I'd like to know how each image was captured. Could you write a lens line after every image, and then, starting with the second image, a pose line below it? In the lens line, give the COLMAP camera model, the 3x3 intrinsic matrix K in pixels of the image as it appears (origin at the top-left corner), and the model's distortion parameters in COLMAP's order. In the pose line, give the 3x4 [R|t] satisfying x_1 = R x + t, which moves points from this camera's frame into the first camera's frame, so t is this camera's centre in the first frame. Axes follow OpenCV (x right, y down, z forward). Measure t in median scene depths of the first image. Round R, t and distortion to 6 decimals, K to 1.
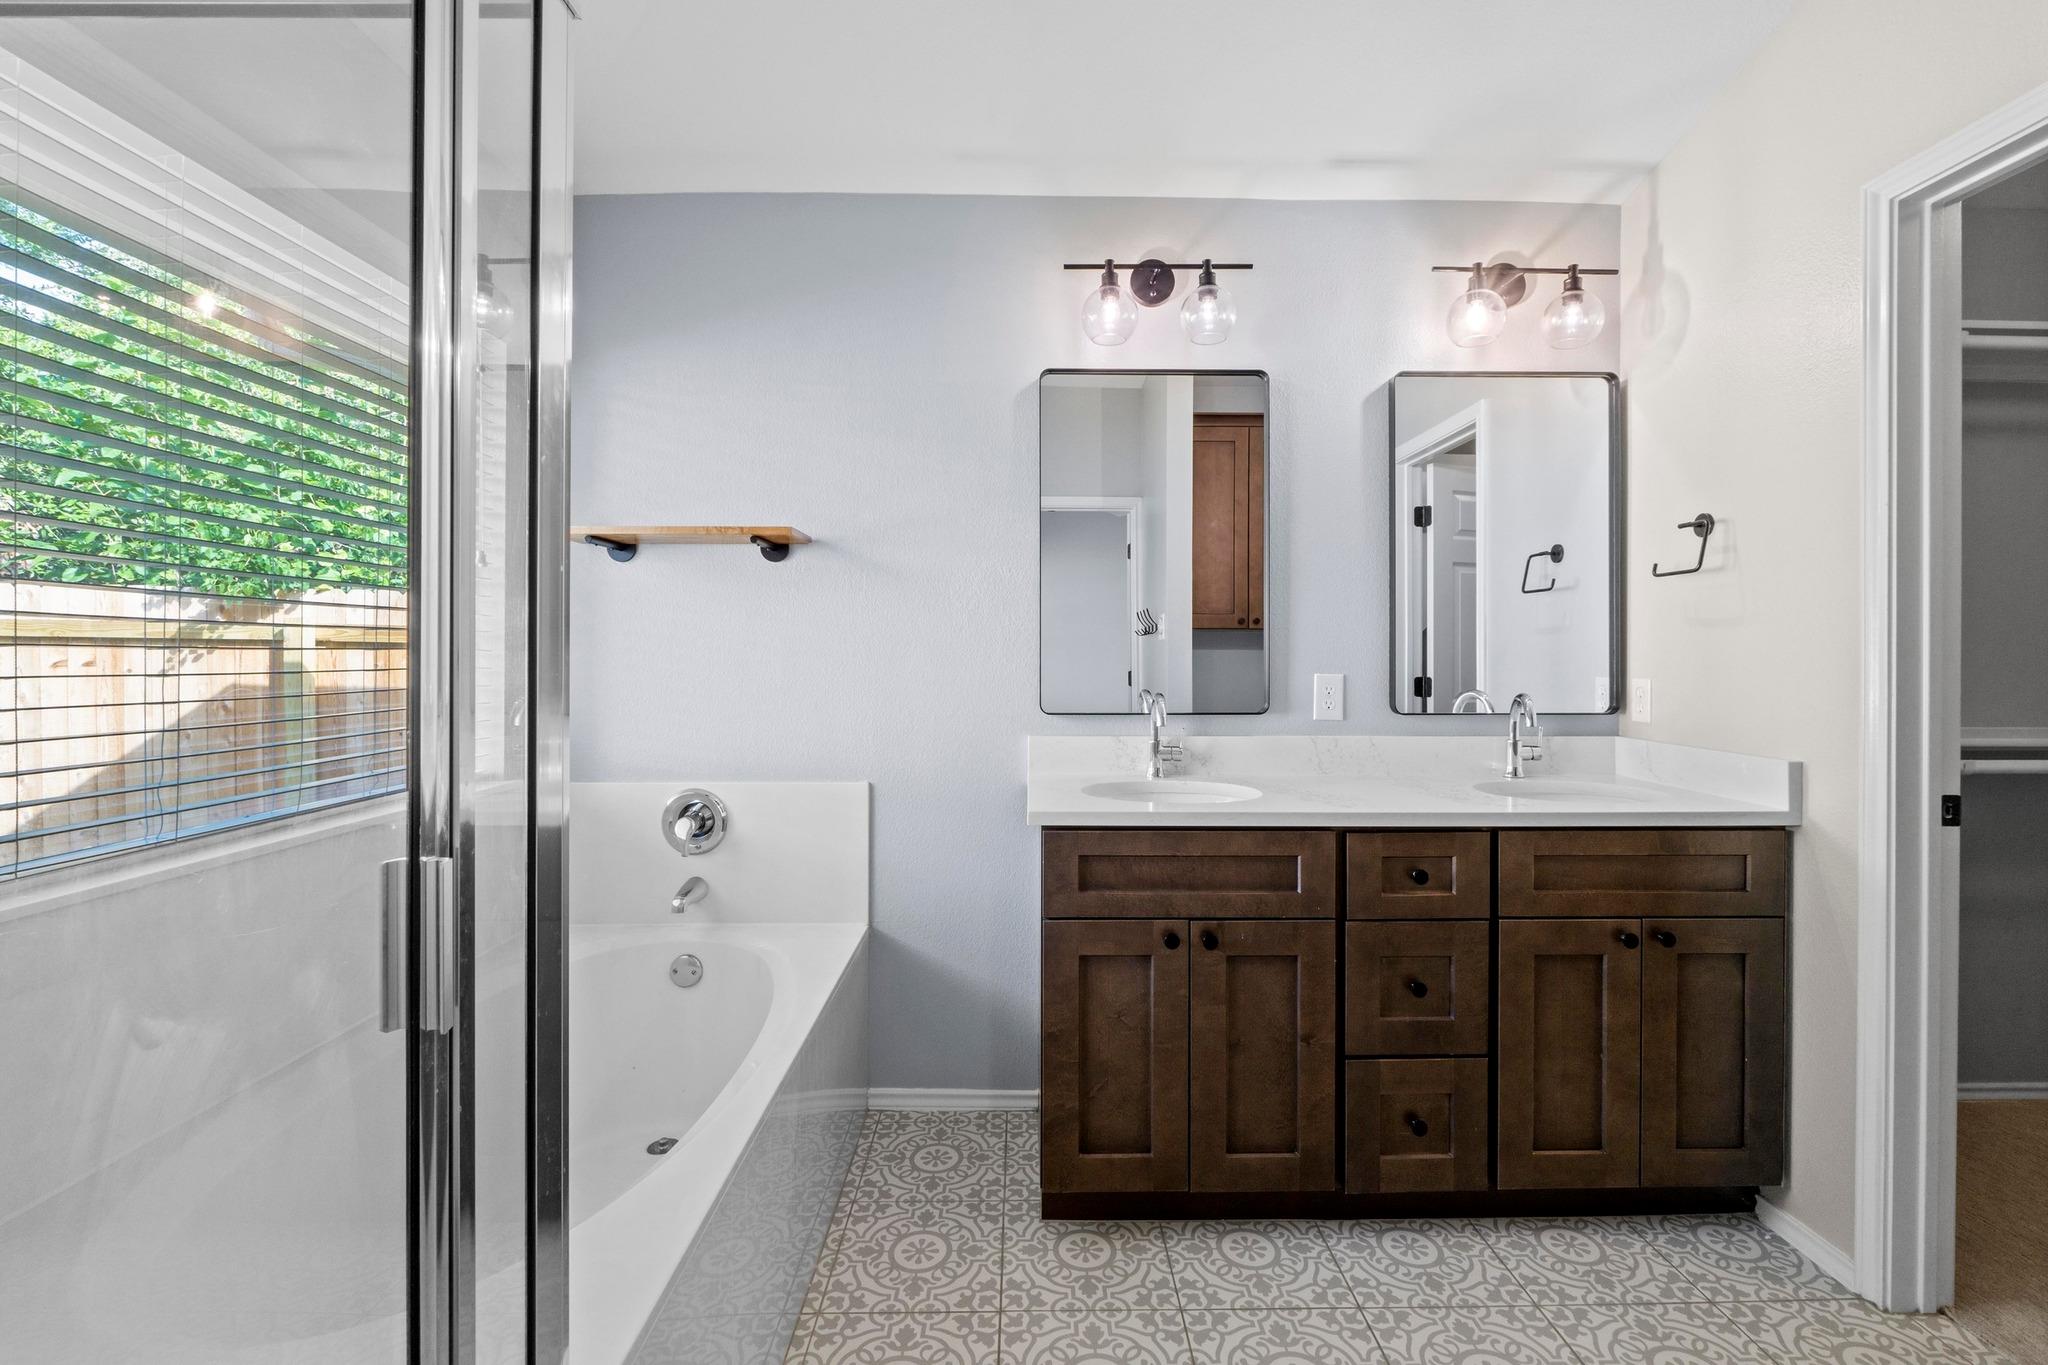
lens RADIAL K [[870.1, 0, 1020.2], [0, 870.1, 669.8], [0, 0, 1]] dist [-0.004660, 0.000156]
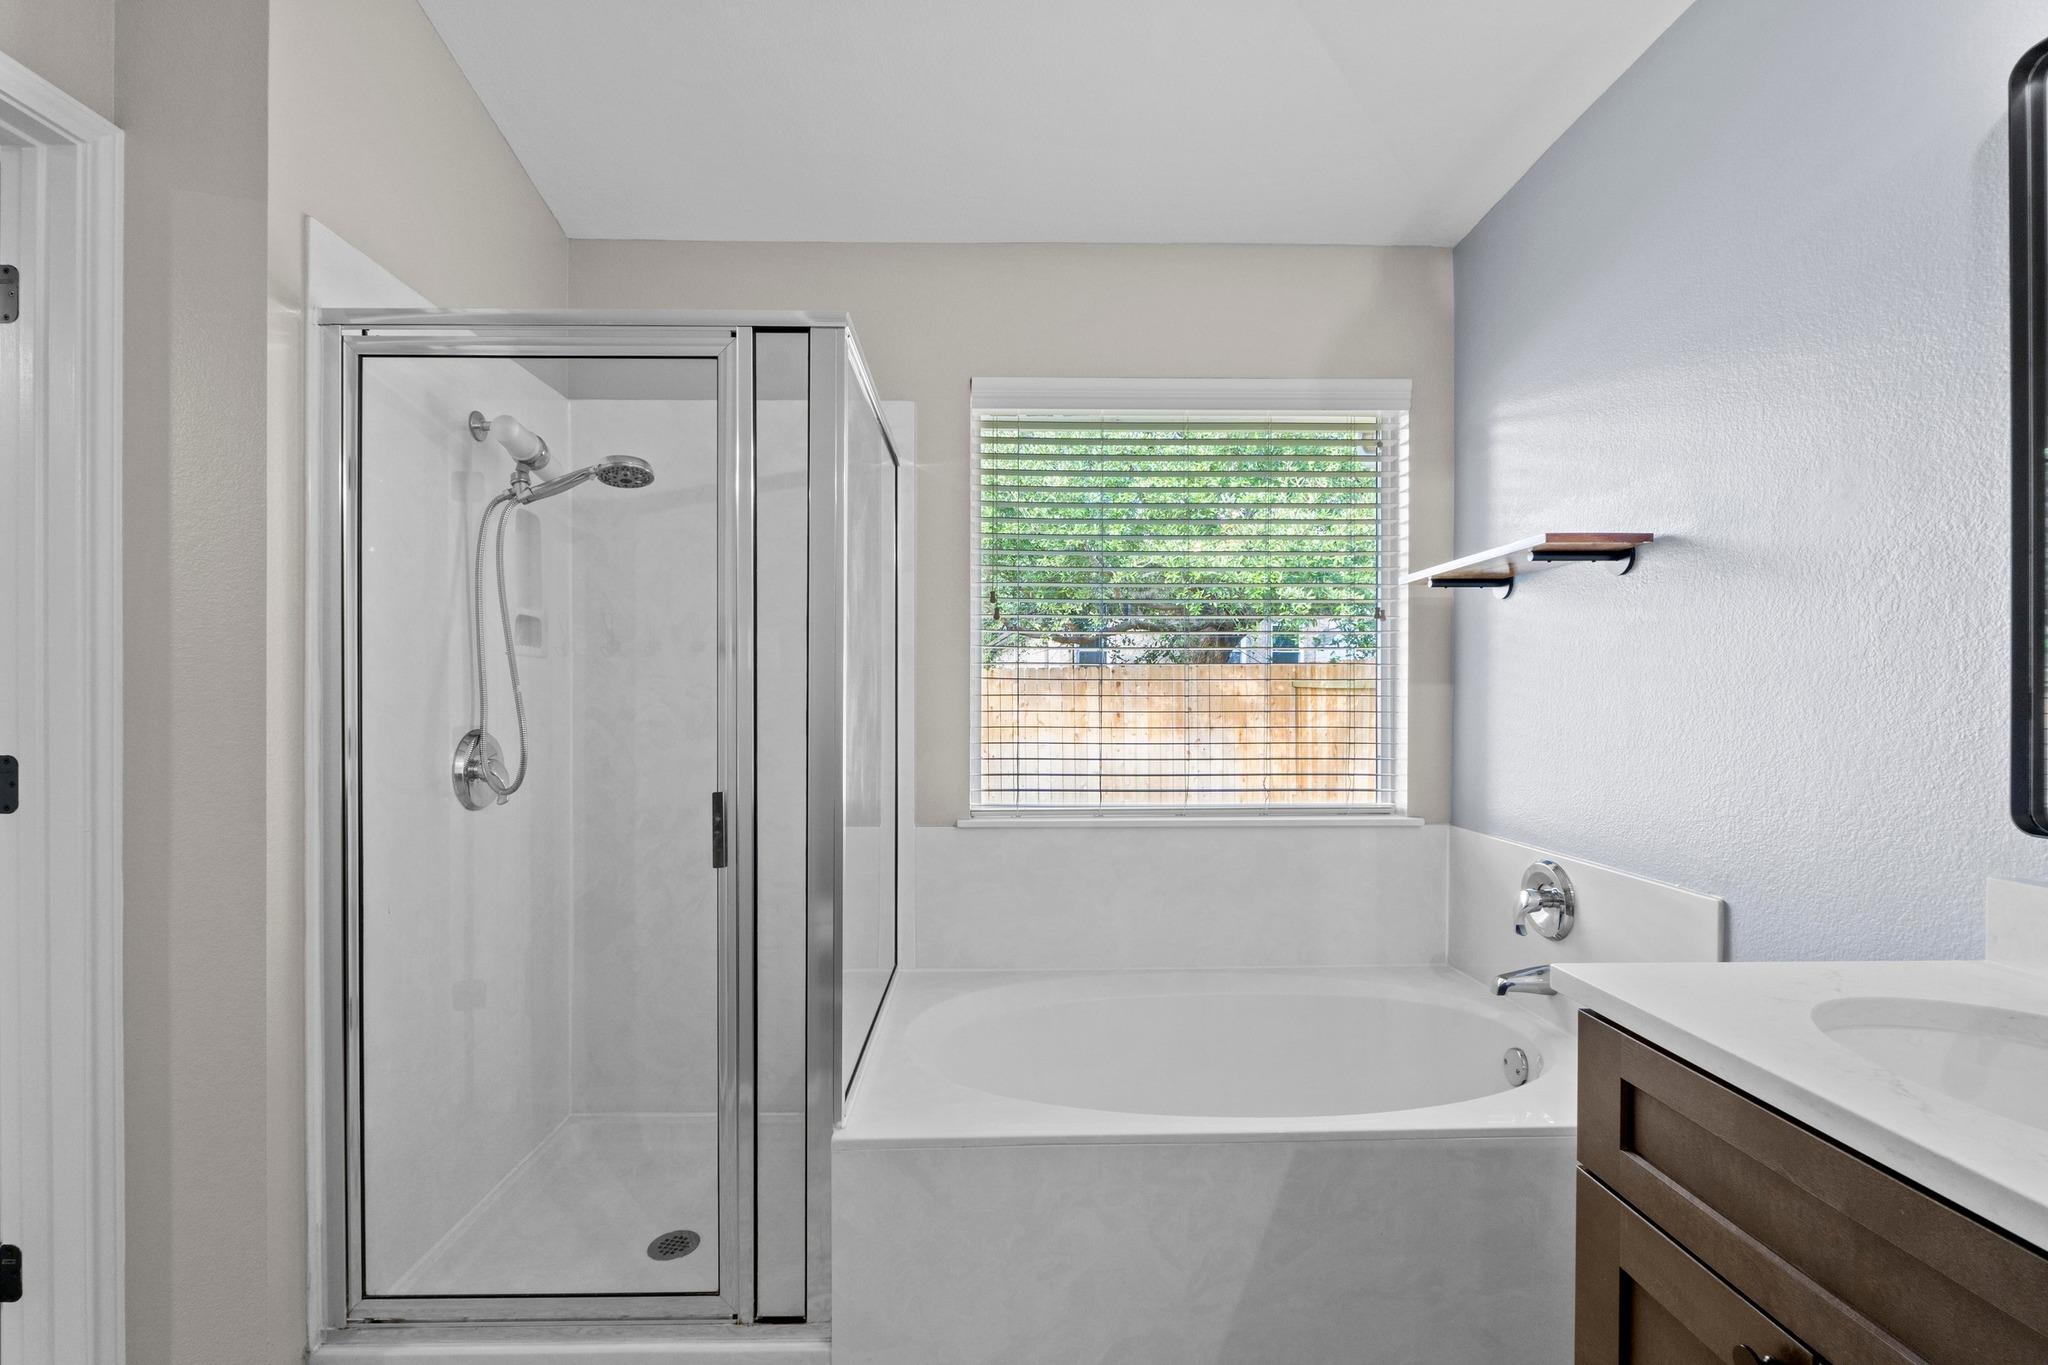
lens RADIAL K [[866.5, 0, 1017.9], [0, 866.5, 675.7], [0, 0, 1]] dist [-0.007962, 0.000044]
pose [[0.017448, -0.028435, -0.999443, 0.470742], [-0.009472, 0.999546, -0.028603, -0.011365], [0.999803, 0.009965, 0.017171, 0.493439]]
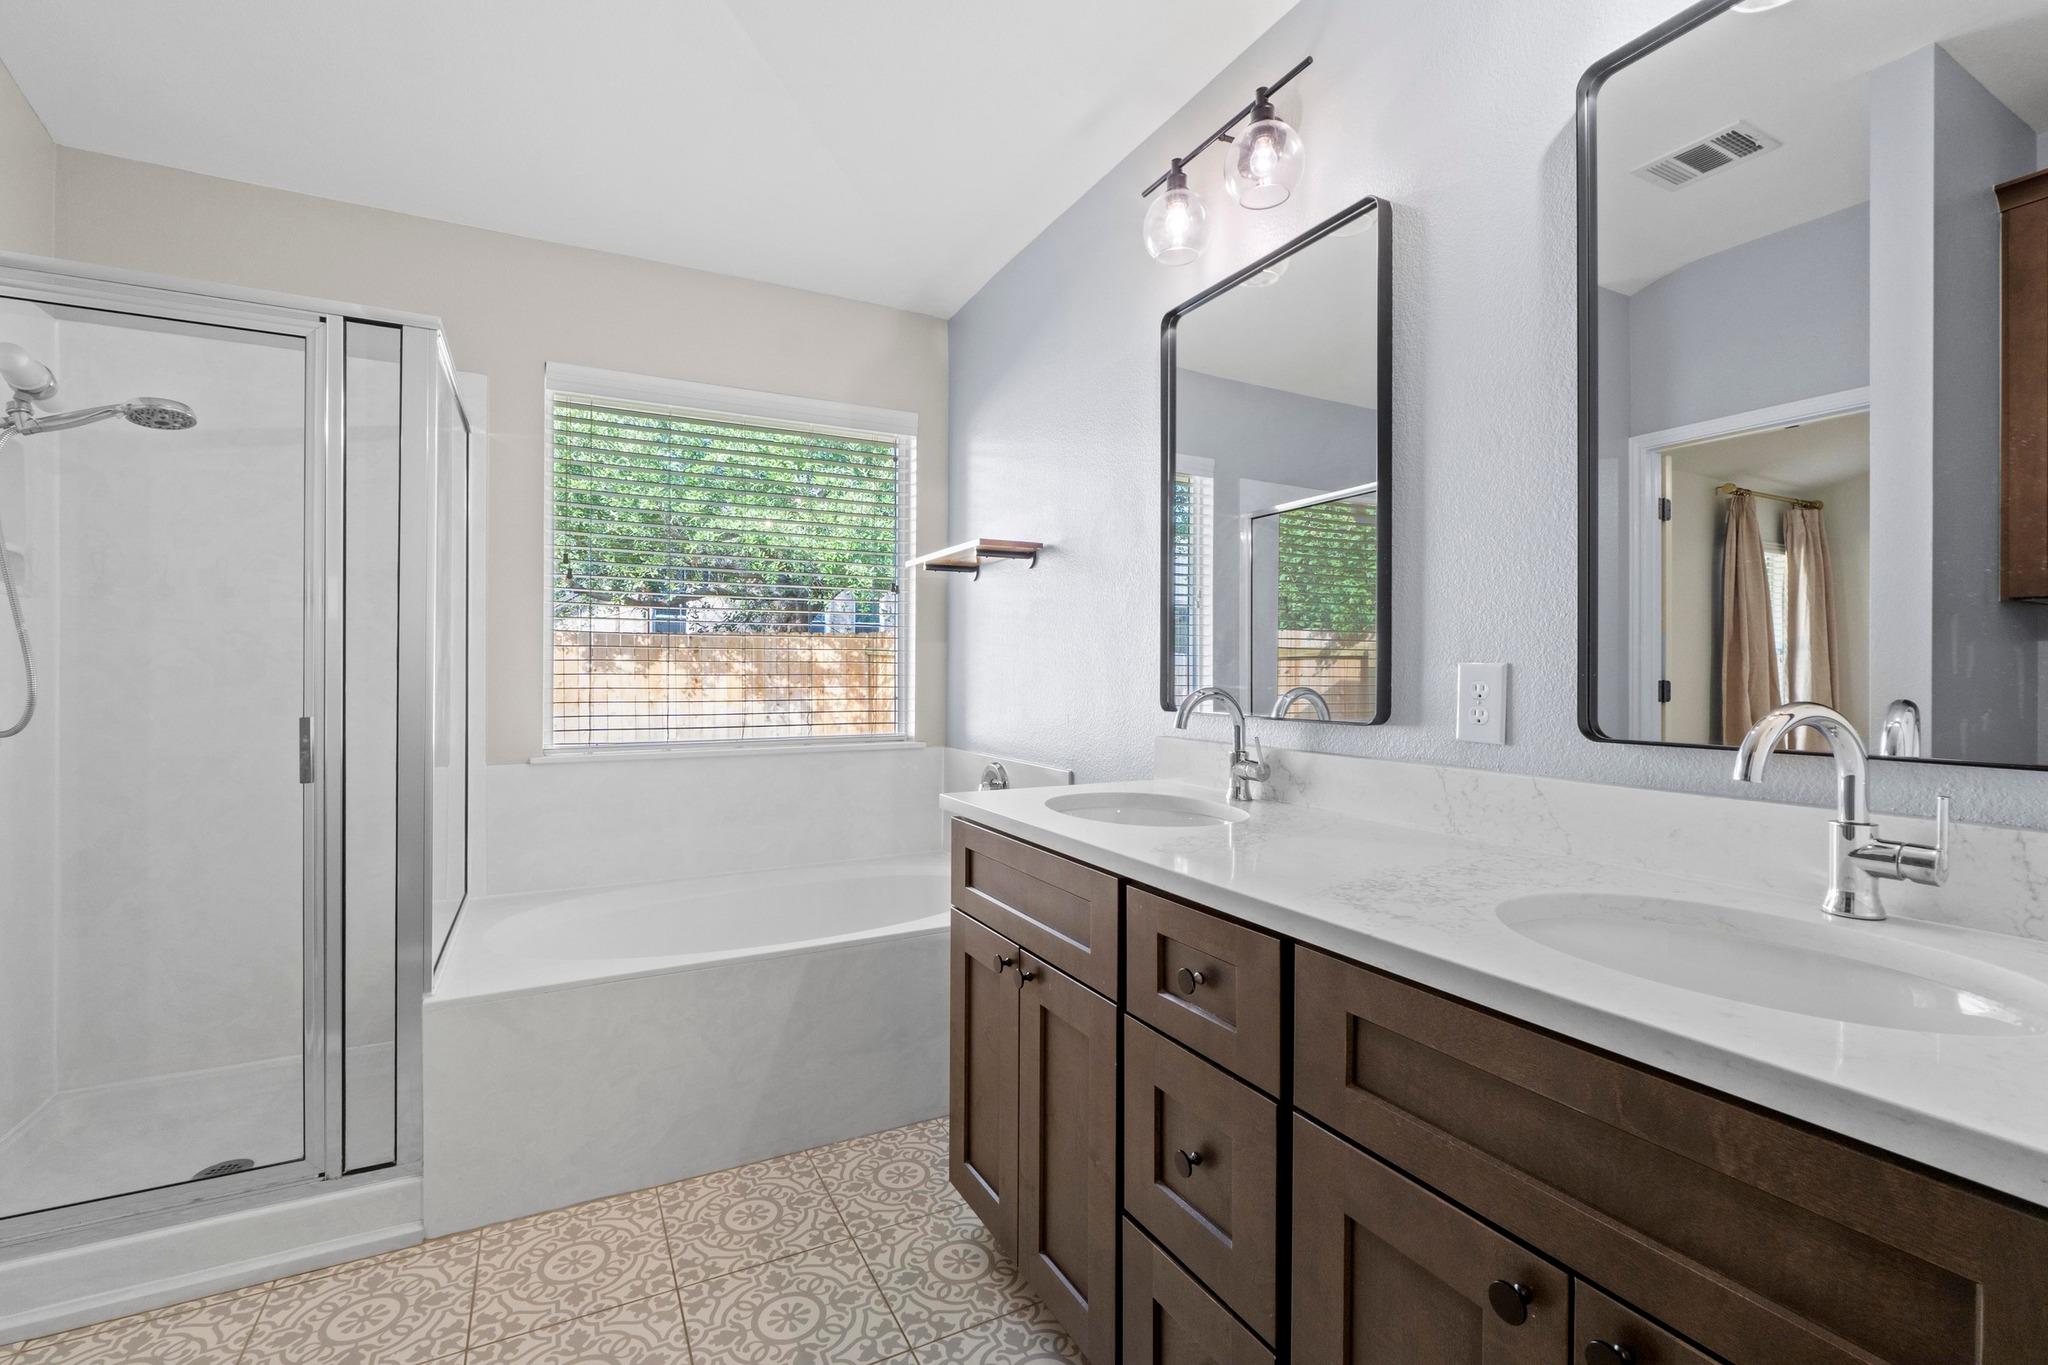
lens RADIAL K [[866.5, 0, 1017.9], [0, 866.5, 675.7], [0, 0, 1]] dist [-0.007962, 0.000044]
pose [[0.464651, 0.004252, -0.885484, 0.745580], [-0.009167, 0.999958, -0.000009, 0.017203], [0.885446, 0.008122, 0.464671, 0.480141]]
